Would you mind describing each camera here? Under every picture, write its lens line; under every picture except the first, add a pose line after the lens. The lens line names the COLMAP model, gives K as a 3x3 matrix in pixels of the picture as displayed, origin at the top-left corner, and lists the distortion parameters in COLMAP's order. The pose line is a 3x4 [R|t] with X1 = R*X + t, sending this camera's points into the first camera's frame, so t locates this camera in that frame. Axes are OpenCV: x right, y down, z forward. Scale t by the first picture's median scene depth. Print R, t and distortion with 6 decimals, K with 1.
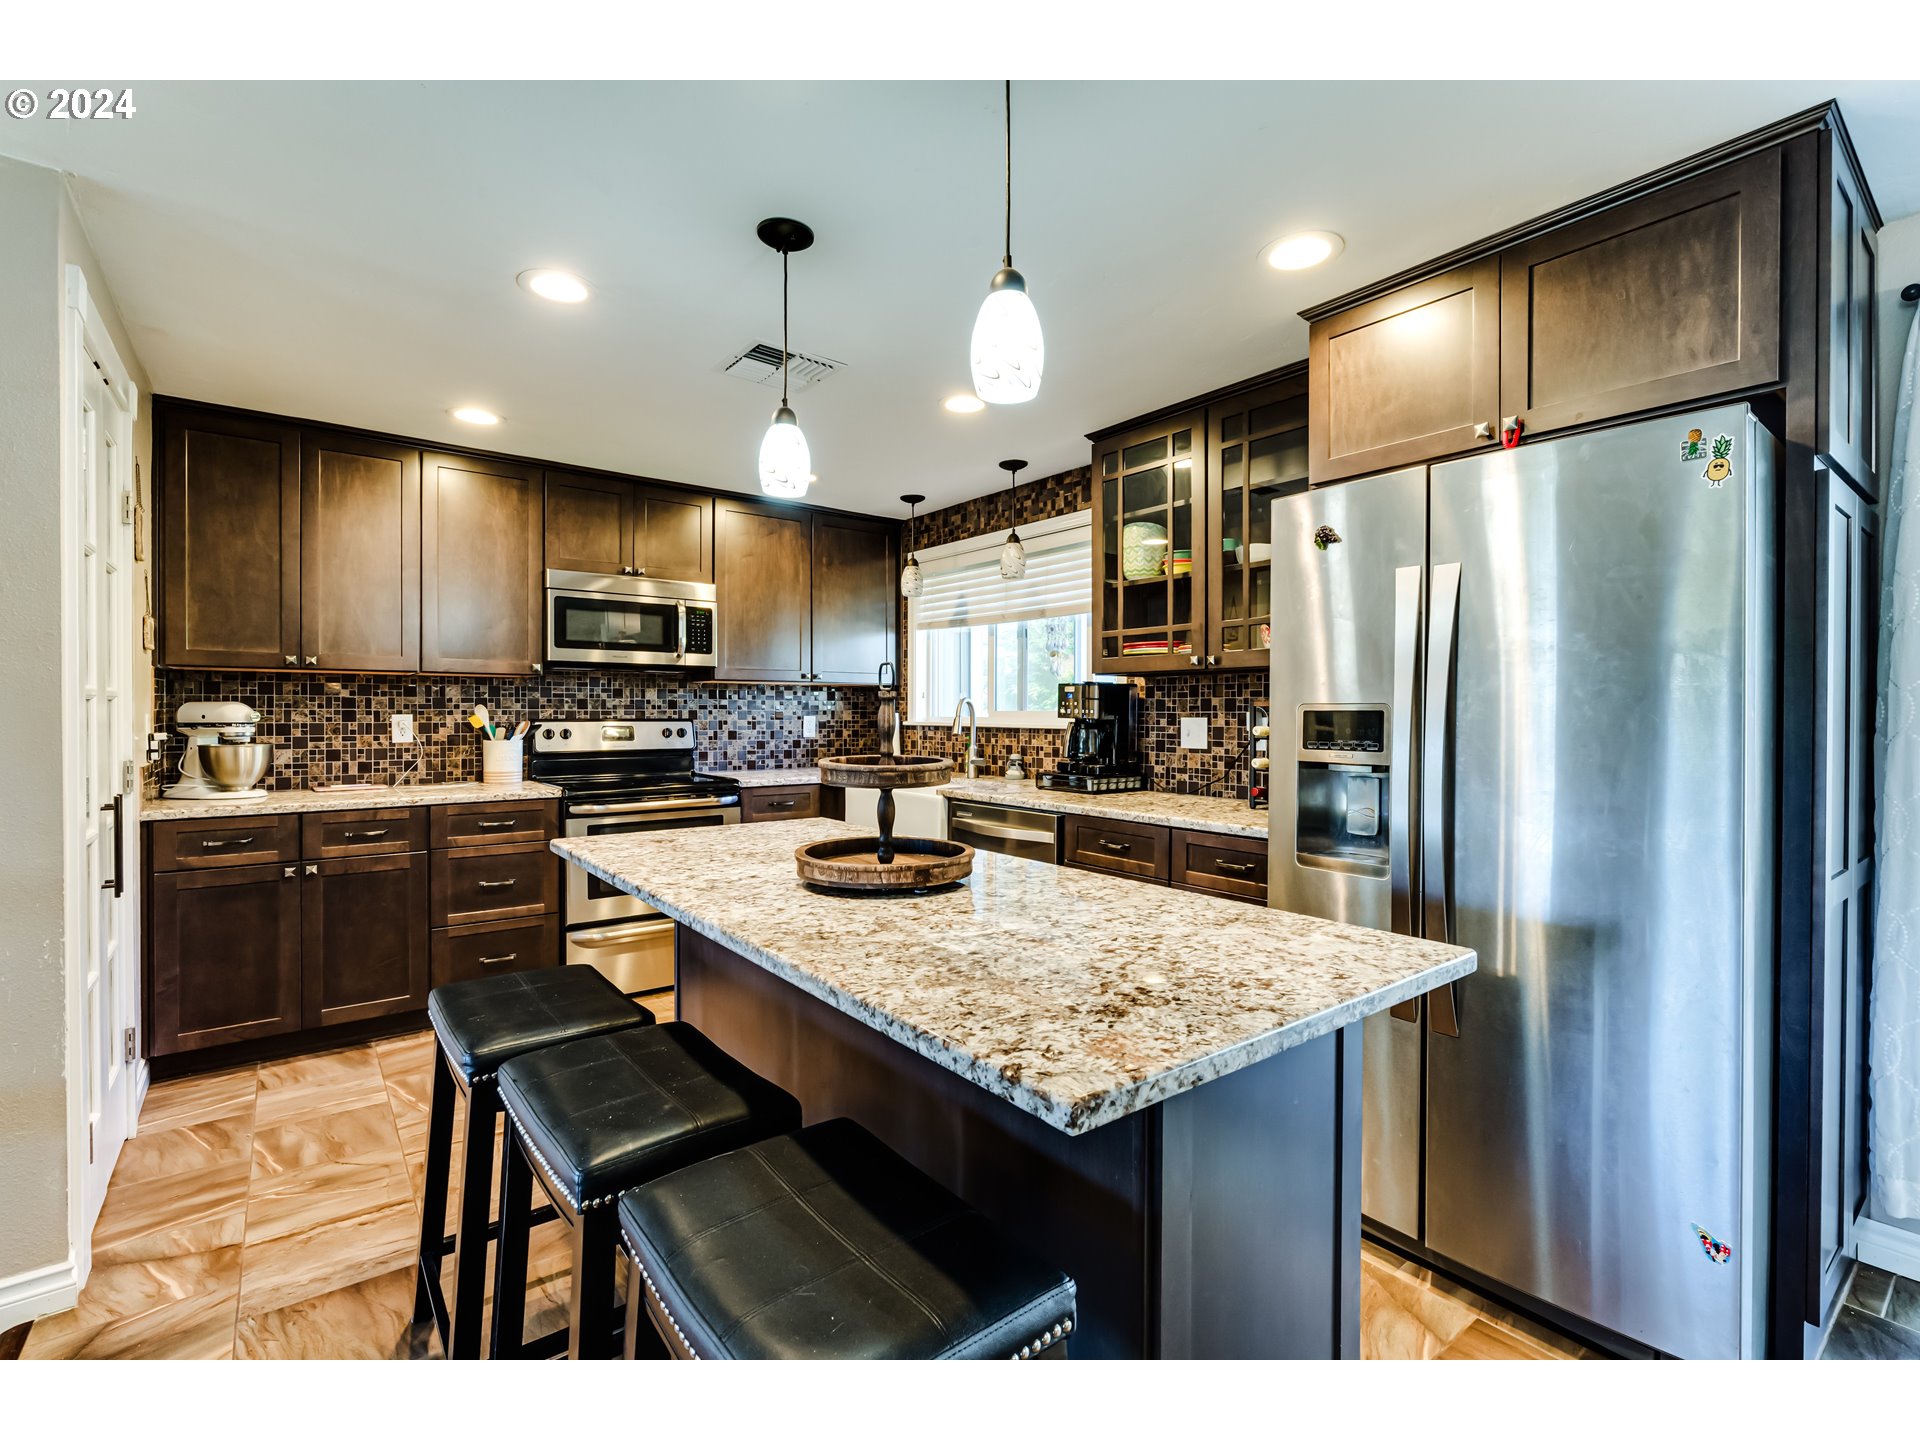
lens RADIAL K [[869.8, 0, 961.7], [0, 869.8, 716.0], [0, 0, 1]] dist [-0.001613, -0.000198]
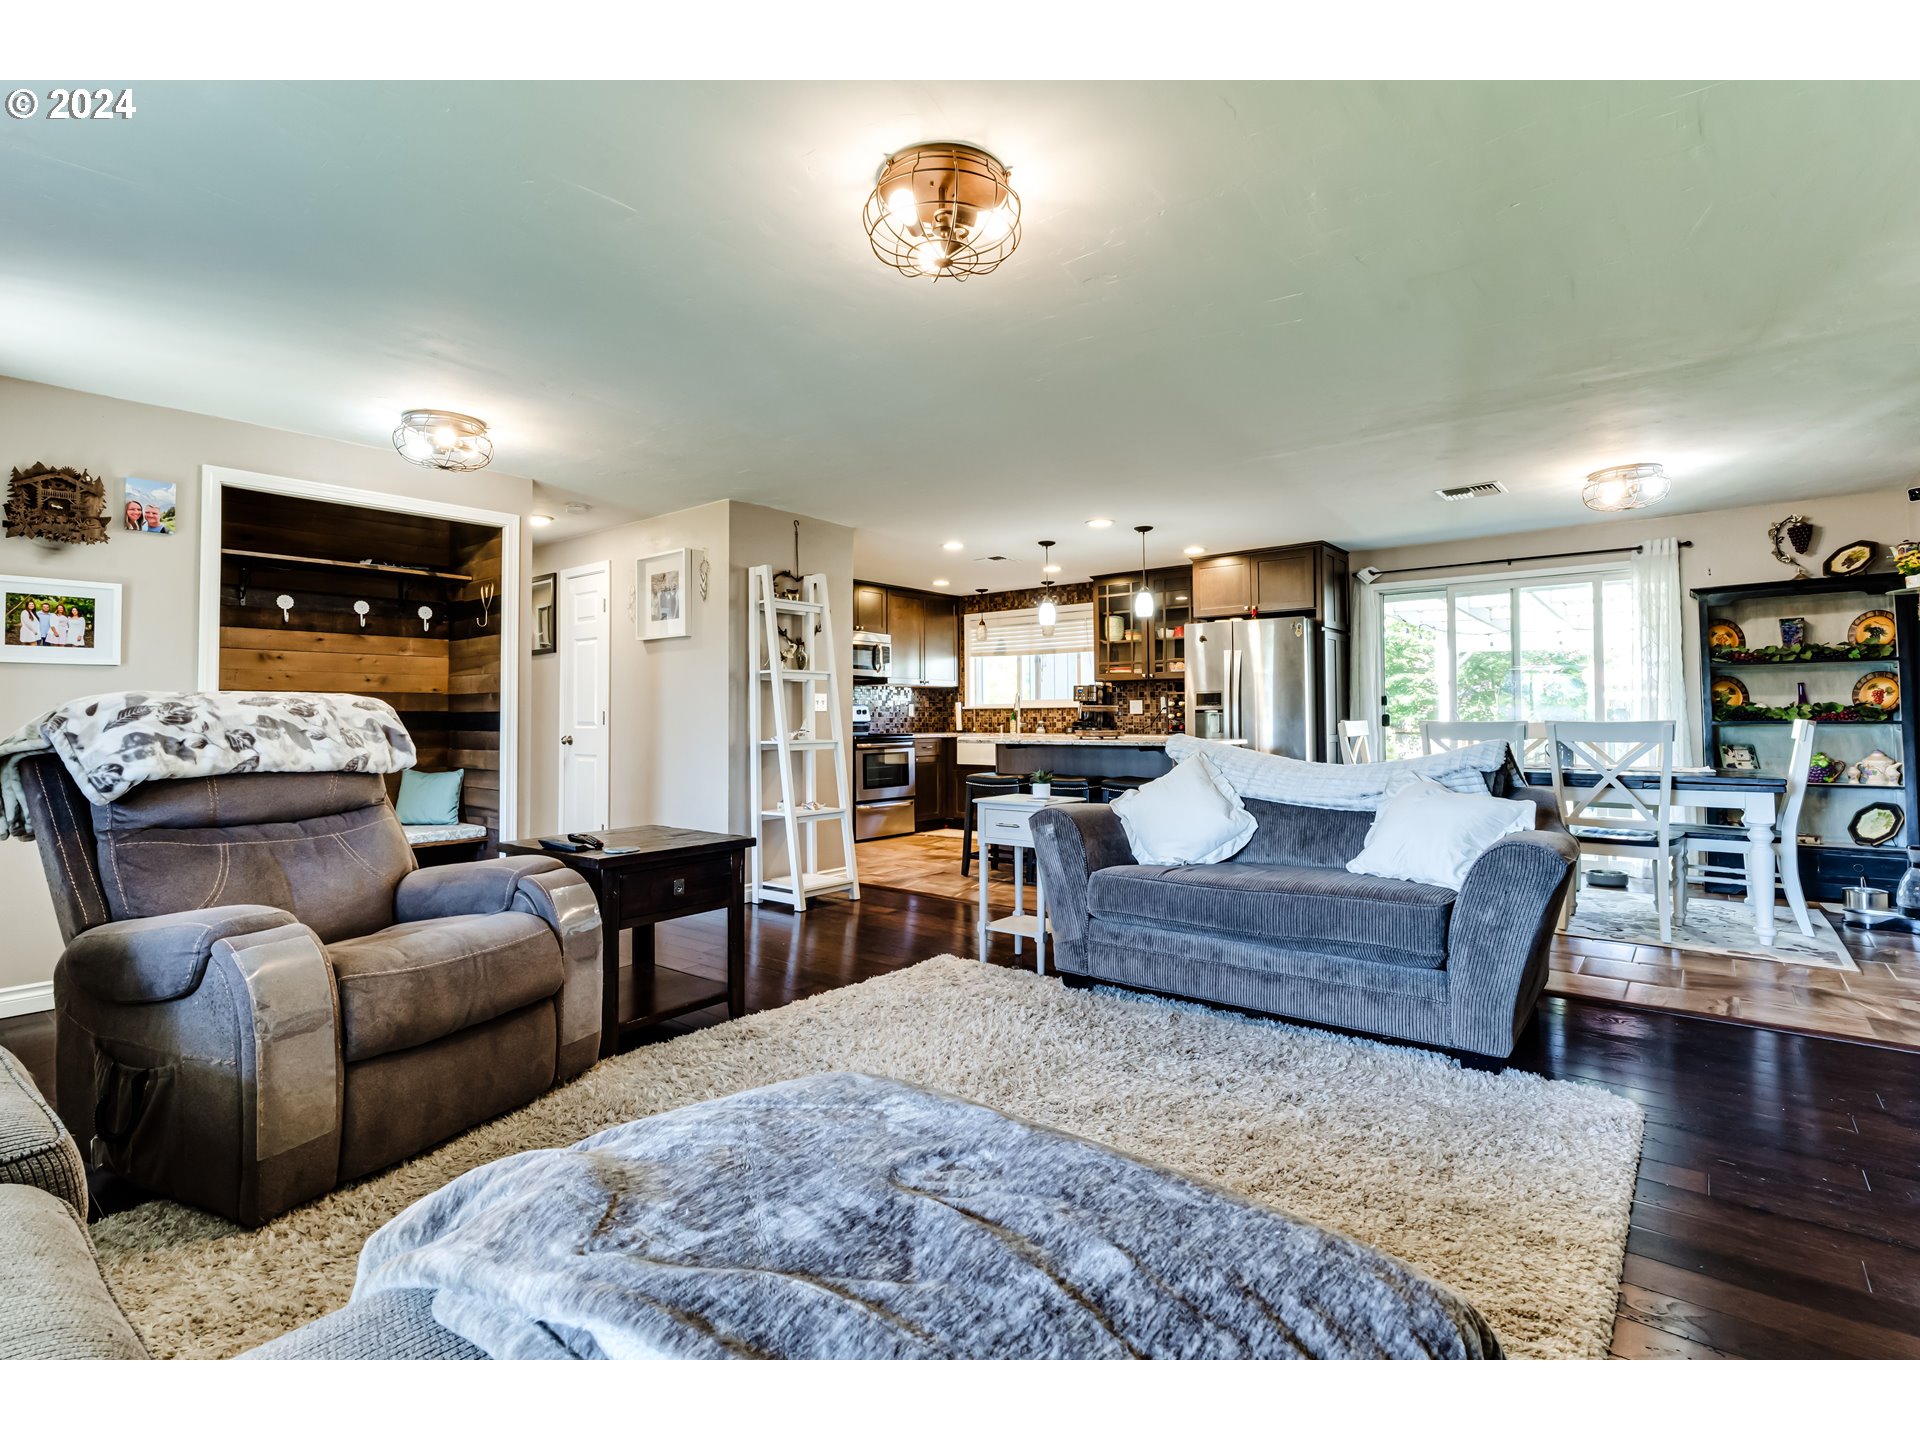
lens RADIAL K [[900.0, 0, 961.9], [0, 900.0, 694.3], [0, 0, 1]] dist [-0.002024, -0.000173]
pose [[0.975968, -0.003840, 0.217879, -0.620042], [0.010545, 0.999506, -0.029620, 0.045747], [-0.217658, 0.031205, 0.975526, -1.077776]]
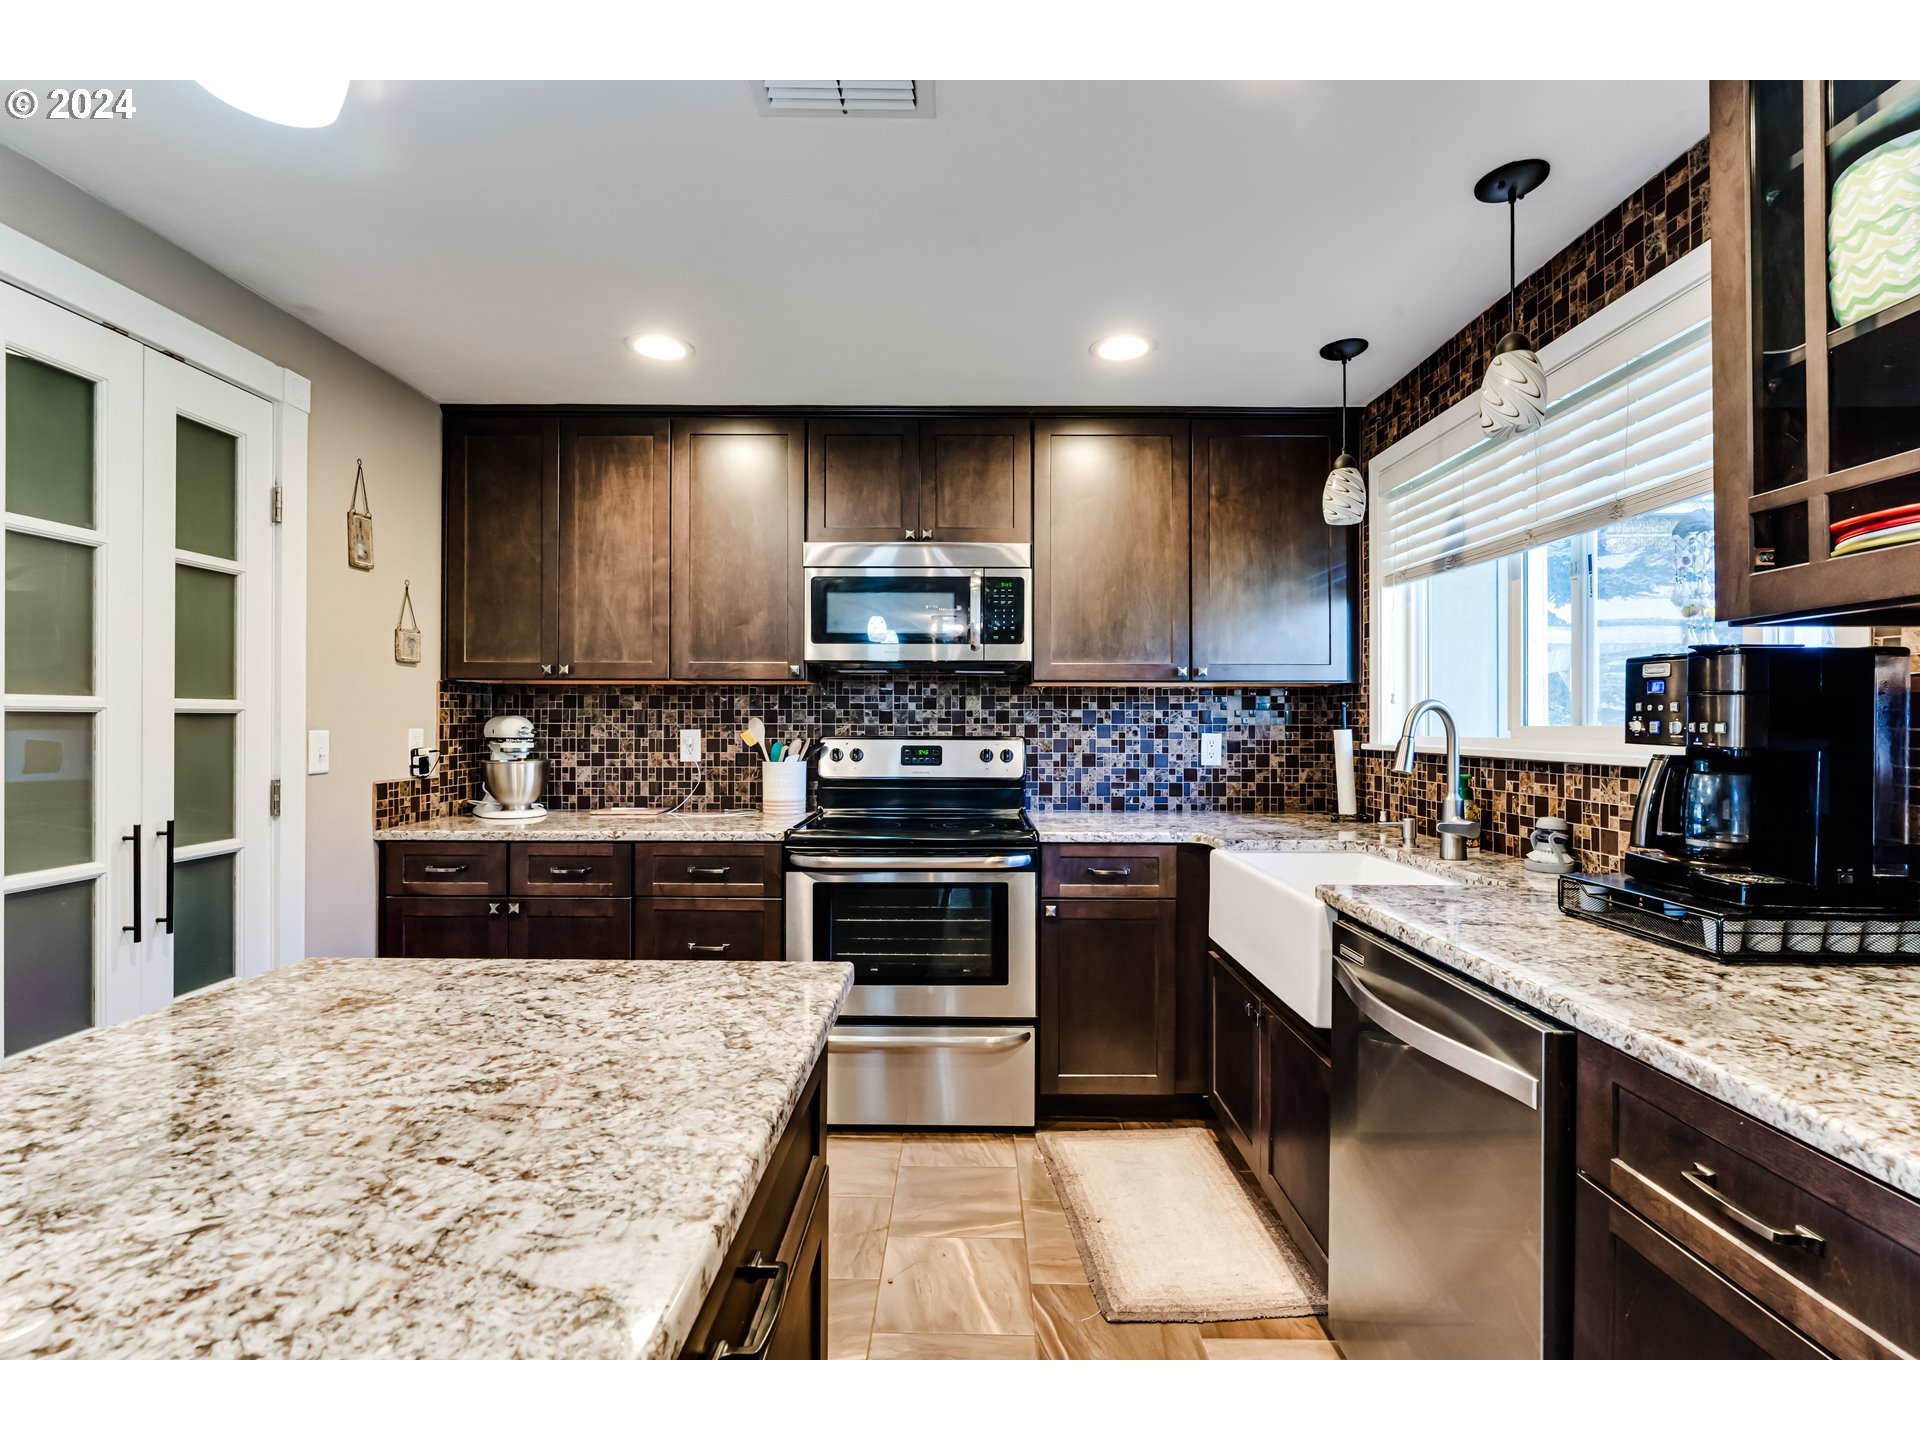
lens RADIAL K [[869.8, 0, 961.7], [0, 869.8, 716.0], [0, 0, 1]] dist [-0.001613, -0.000198]
pose [[0.783735, -0.006279, -0.621064, 0.114147], [-0.004093, 0.999875, -0.015275, -0.003027], [0.621082, 0.014514, 0.783611, 0.471188]]
